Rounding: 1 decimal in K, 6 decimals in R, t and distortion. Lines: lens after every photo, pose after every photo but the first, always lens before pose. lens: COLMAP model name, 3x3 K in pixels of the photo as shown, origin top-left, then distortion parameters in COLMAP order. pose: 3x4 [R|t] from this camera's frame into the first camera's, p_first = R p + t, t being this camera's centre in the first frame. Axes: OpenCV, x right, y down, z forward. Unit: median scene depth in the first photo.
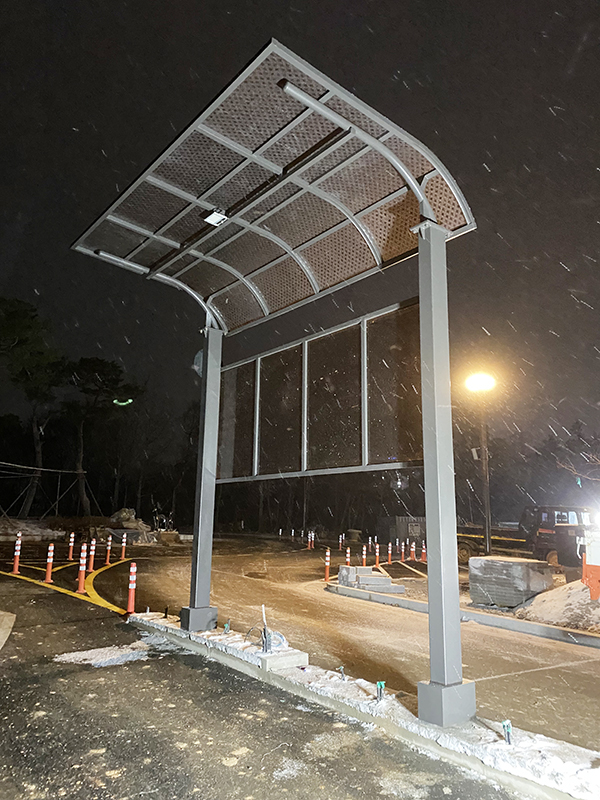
lens RADIAL K [[606.7, 0, 295.8], [0, 606.7, 399.6], [0, 0, 1]] dist [0.002743, 0.001139]
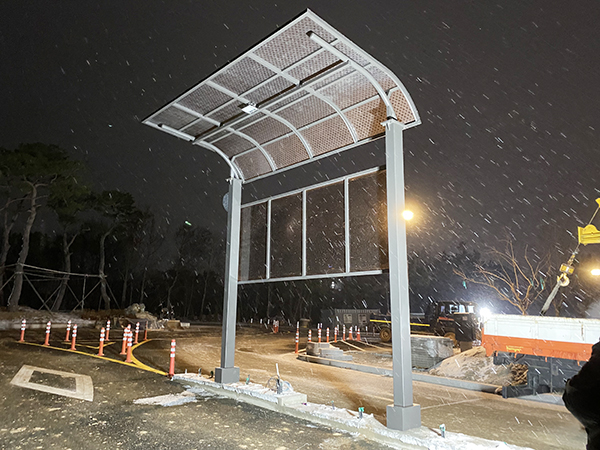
lens RADIAL K [[455.0, 0, 292.6], [0, 455.0, 225.6], [0, 0, 1]] dist [0.002743, 0.001139]
pose [[0.996770, 0.011994, 0.079414, -0.098883], [-0.012529, 0.999902, 0.006243, -0.014025], [-0.079331, -0.007218, 0.996822, -0.125485]]
